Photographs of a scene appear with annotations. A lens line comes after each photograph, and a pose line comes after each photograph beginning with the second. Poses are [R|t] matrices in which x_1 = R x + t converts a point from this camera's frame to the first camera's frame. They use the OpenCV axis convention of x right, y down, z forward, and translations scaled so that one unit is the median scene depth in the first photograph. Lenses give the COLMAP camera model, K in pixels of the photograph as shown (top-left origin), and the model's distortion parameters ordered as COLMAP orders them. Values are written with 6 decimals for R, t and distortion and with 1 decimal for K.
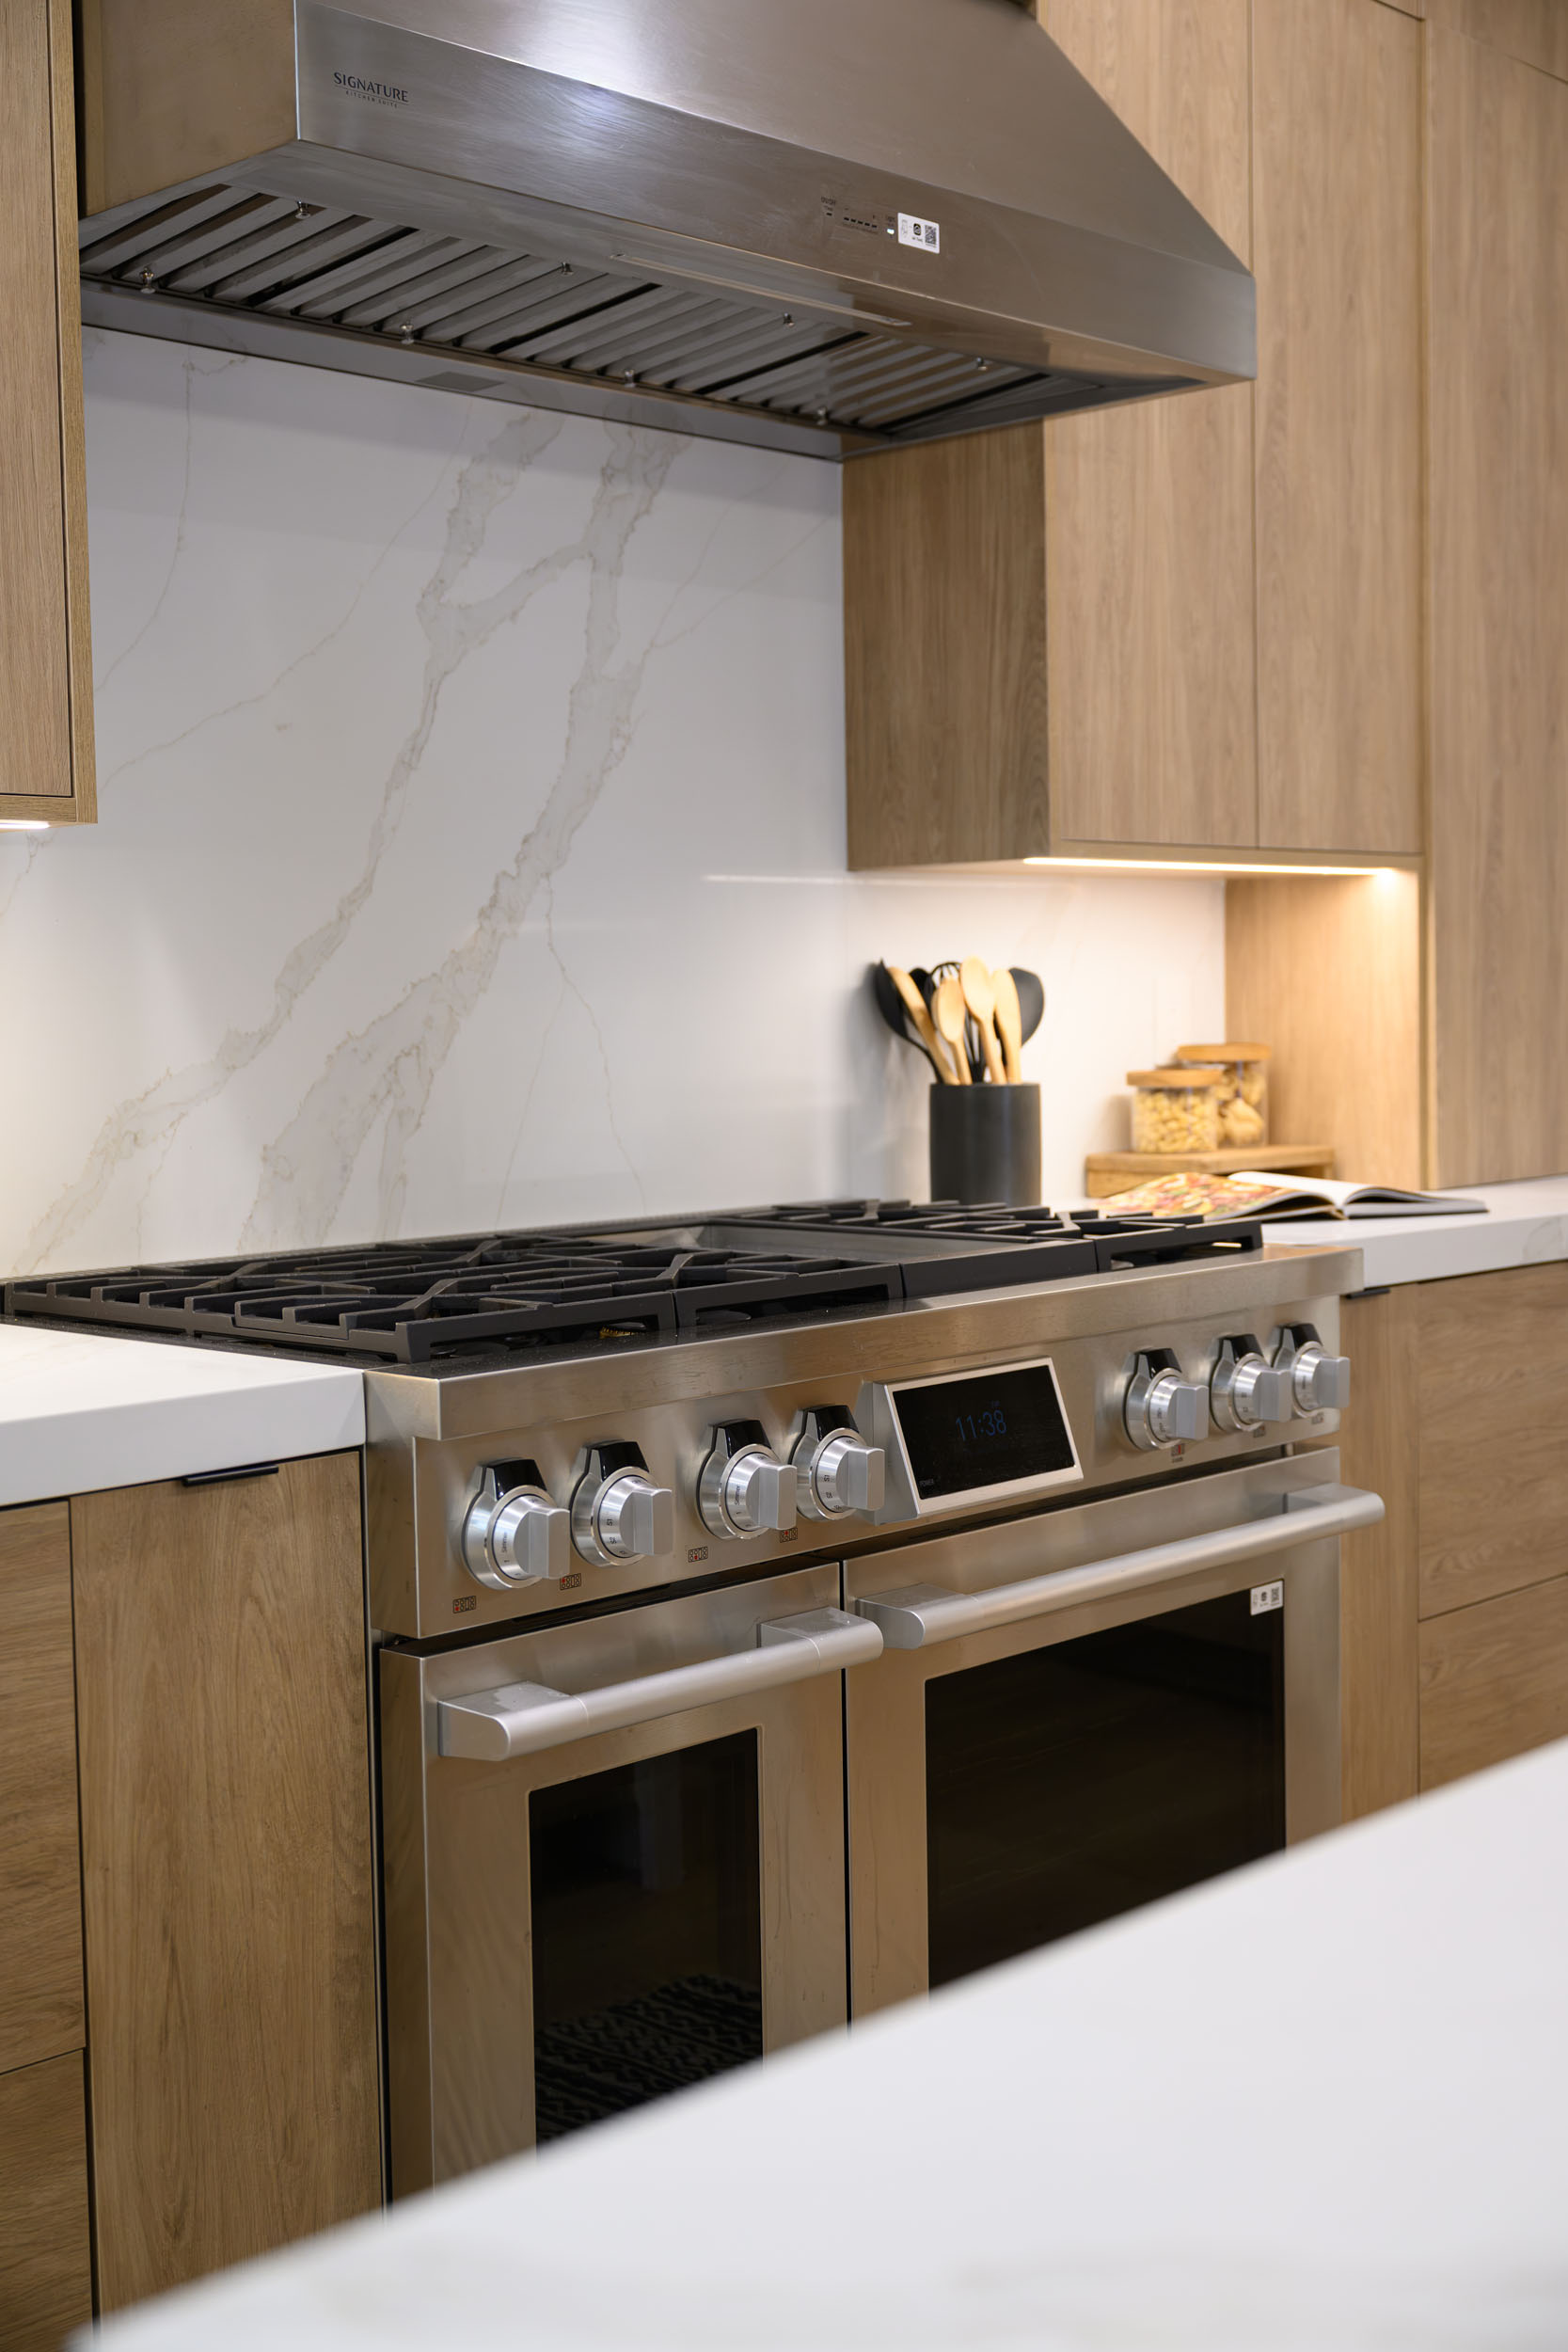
lens RADIAL K [[2803.4, 0, 913.9], [0, 2803.4, 1167.3], [0, 0, 1]] dist [-0.012282, 0.000000]
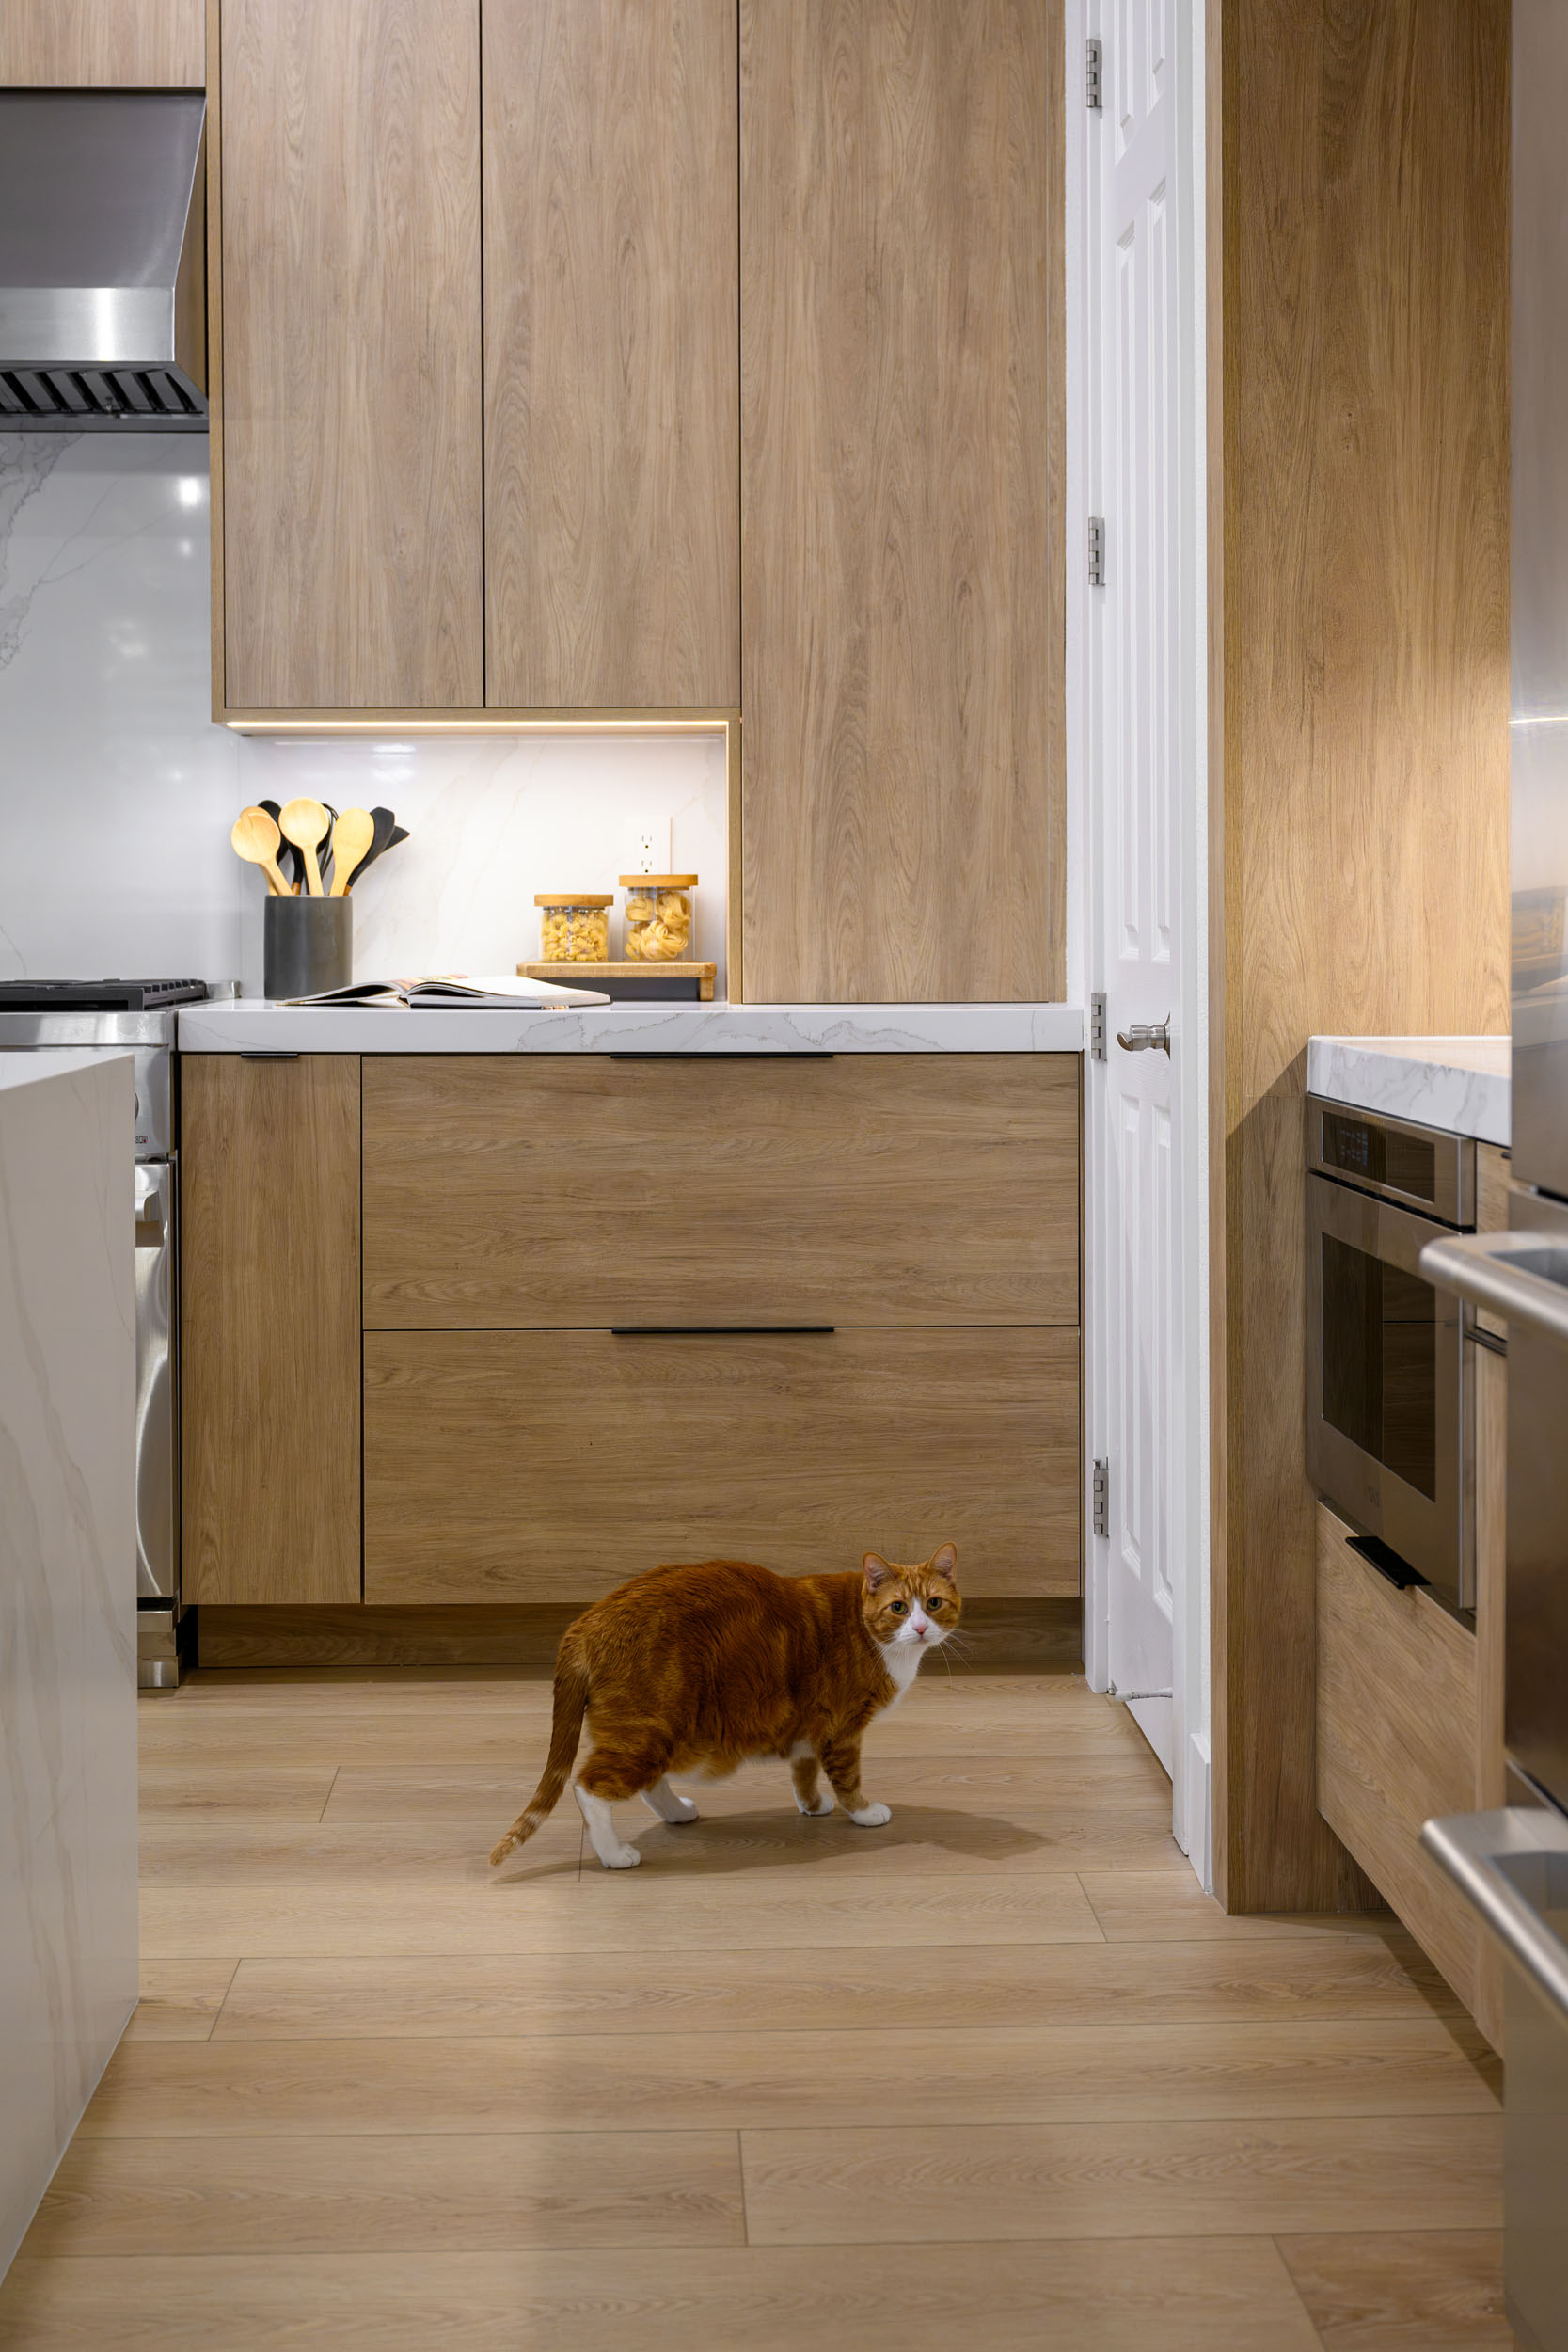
lens RADIAL K [[2874.9, 0, 716.5], [0, 2874.9, 926.2], [0, 0, 1]] dist [-0.008049, 0.000000]
pose [[0.725692, 0.019173, -0.687753, 1.082199], [-0.051263, 0.998340, -0.026259, 0.009259], [0.686107, 0.054312, 0.725470, 0.167769]]
